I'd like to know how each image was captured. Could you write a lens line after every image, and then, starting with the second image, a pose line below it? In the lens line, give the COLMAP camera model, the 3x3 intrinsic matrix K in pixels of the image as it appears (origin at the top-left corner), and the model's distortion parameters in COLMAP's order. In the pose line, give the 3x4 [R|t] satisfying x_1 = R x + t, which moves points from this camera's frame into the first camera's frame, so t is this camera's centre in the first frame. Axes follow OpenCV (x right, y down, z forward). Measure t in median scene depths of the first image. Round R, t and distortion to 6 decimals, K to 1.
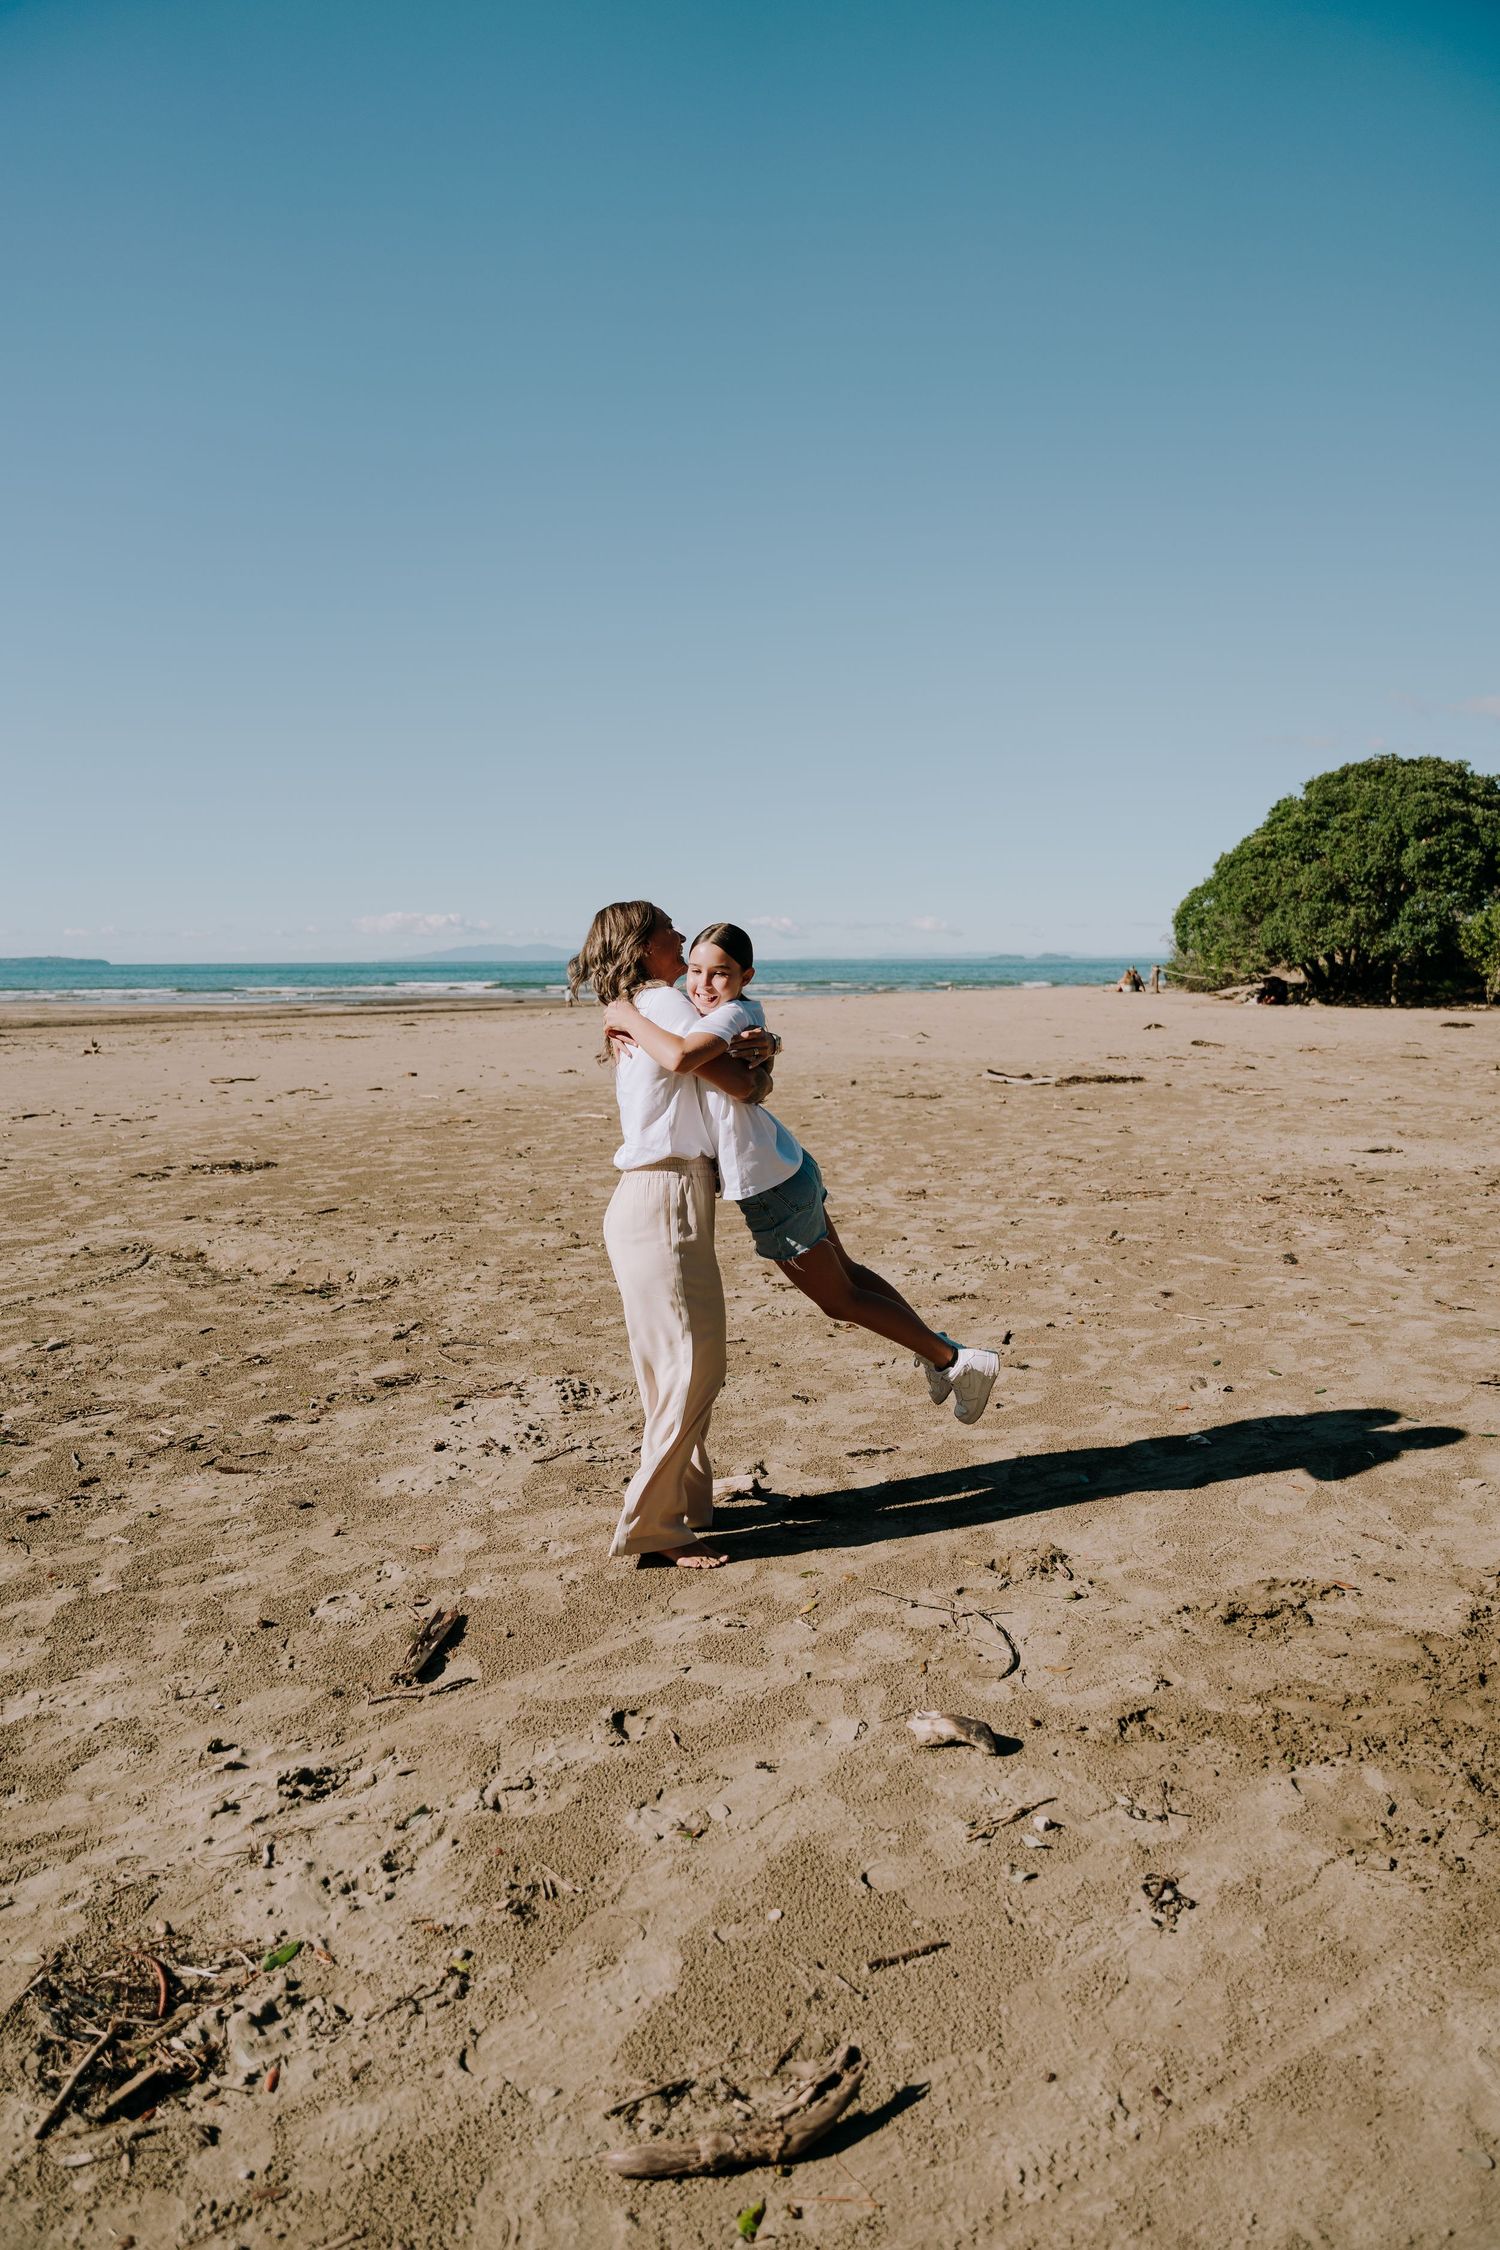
lens RADIAL K [[1509.5, 0, 748.5], [0, 1509.5, 1123.2], [0, 0, 1]] dist [-0.000909, -0.001431]
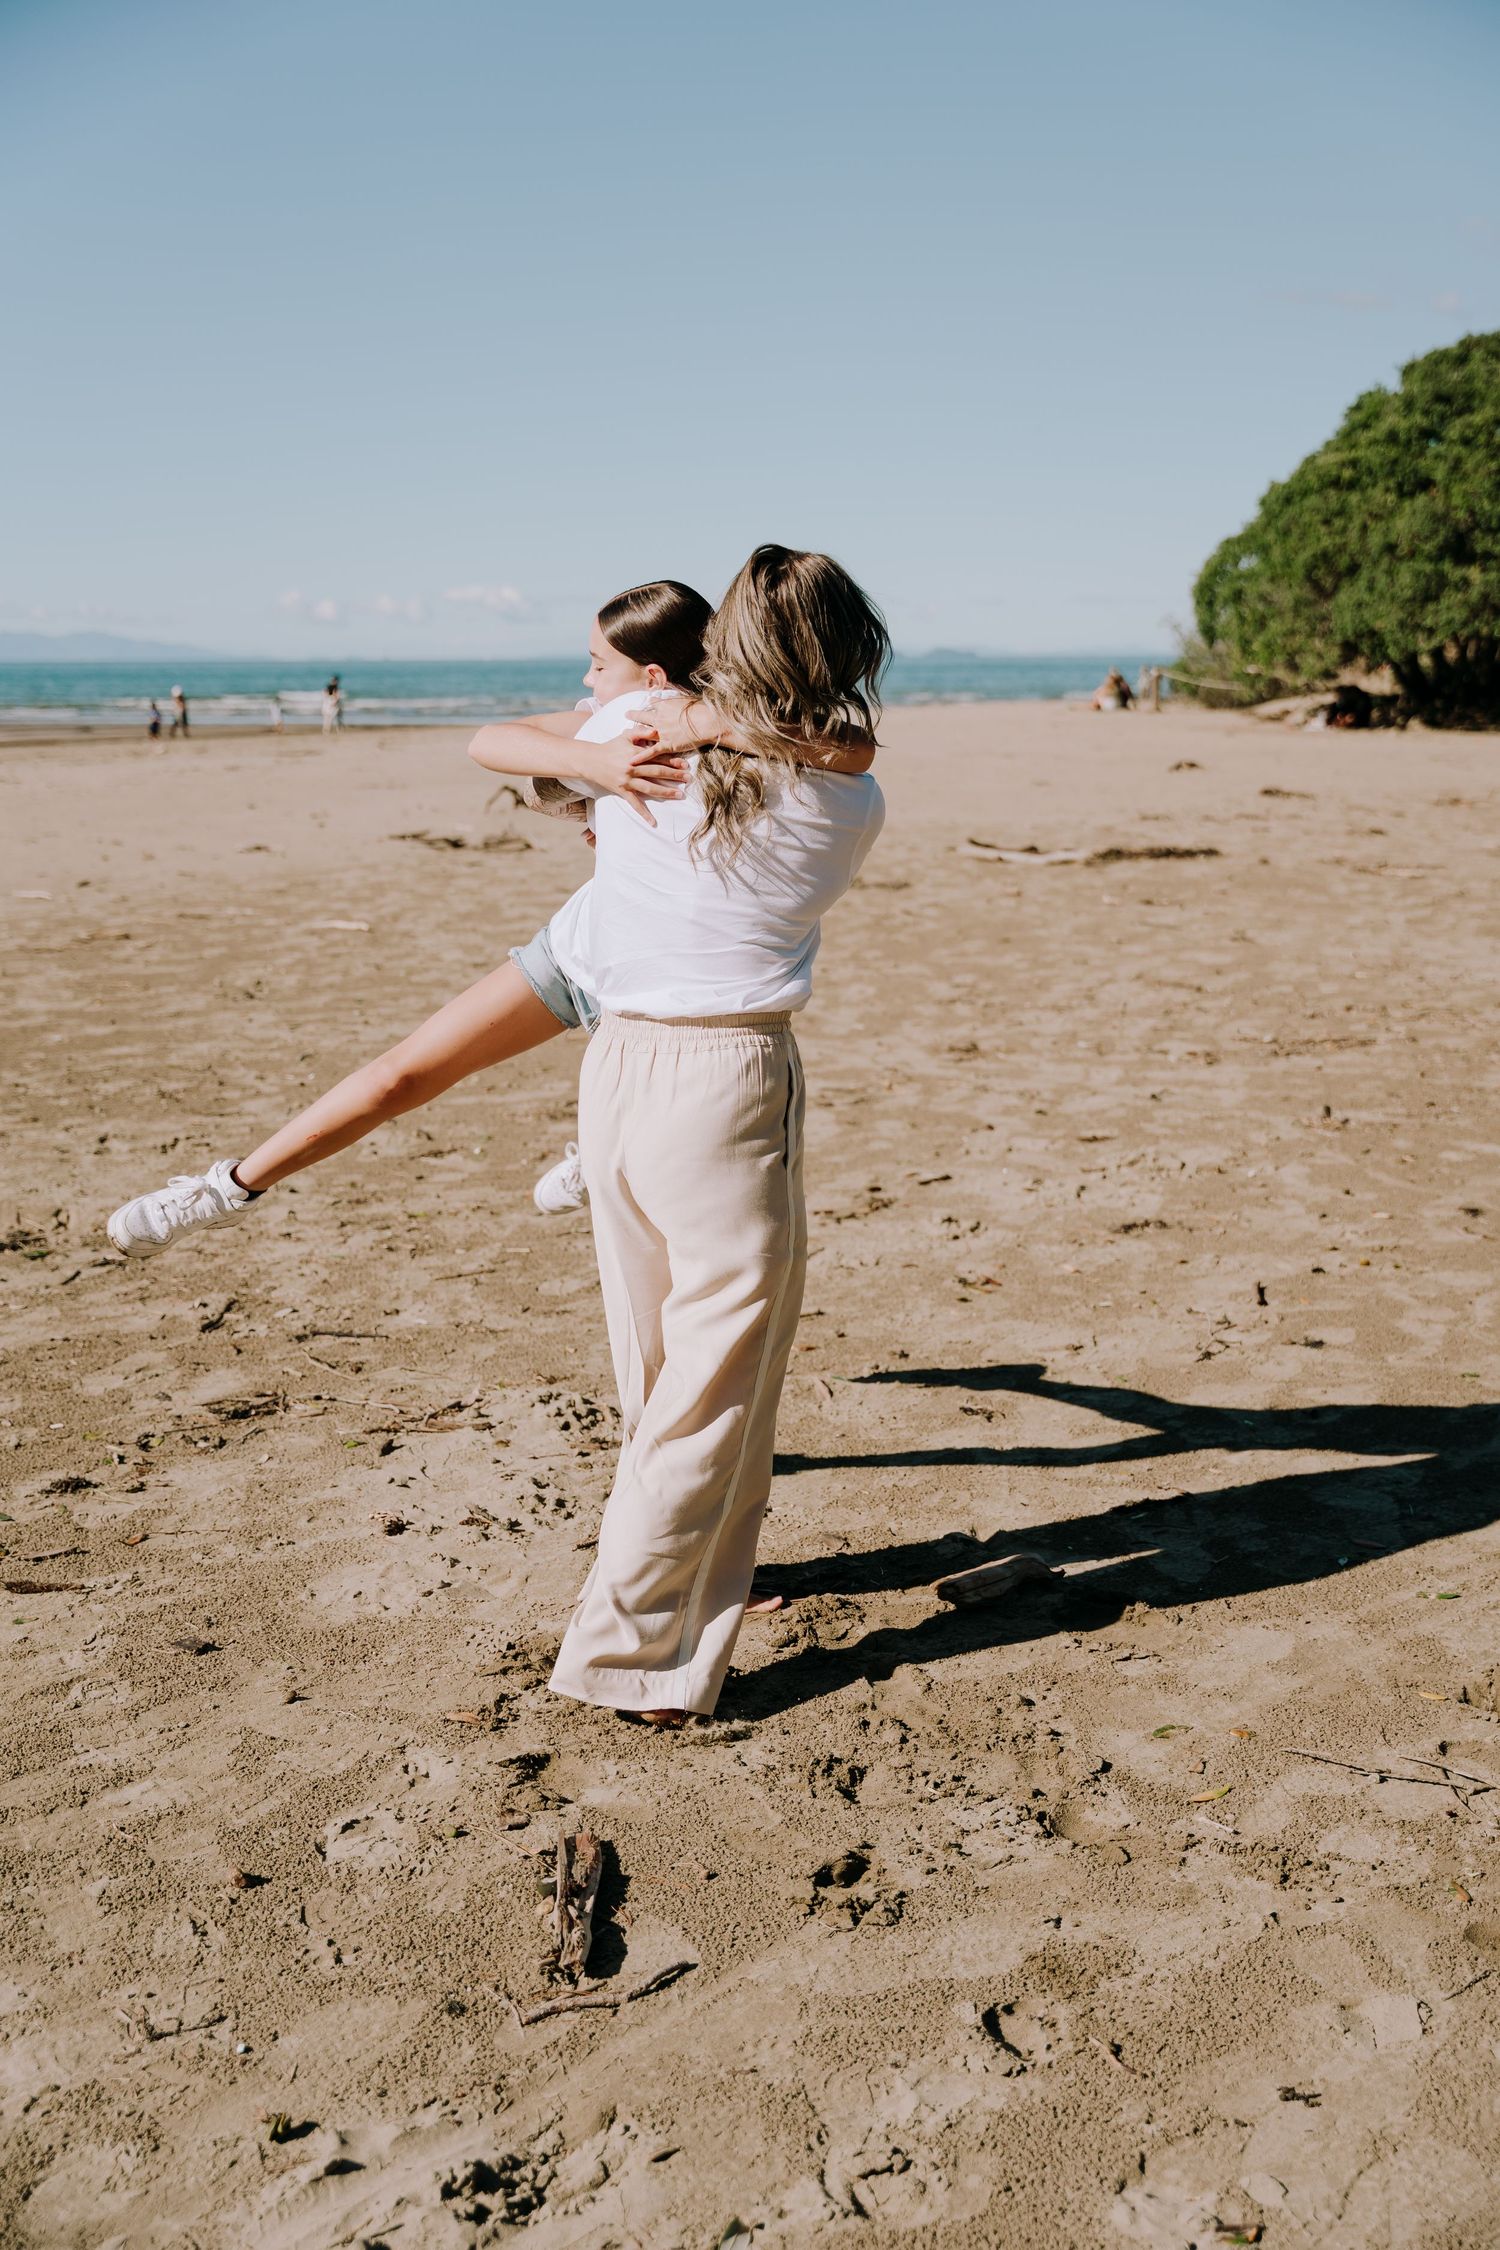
lens RADIAL K [[2465.8, 0, 751.0], [0, 2465.8, 1126.4], [0, 0, 1]] dist [0.008490, 0.000000]
pose [[0.992415, -0.023193, 0.120728, -0.141952], [0.013505, 0.996667, 0.080452, -0.004023], [-0.122191, -0.078212, 0.989420, 0.071665]]
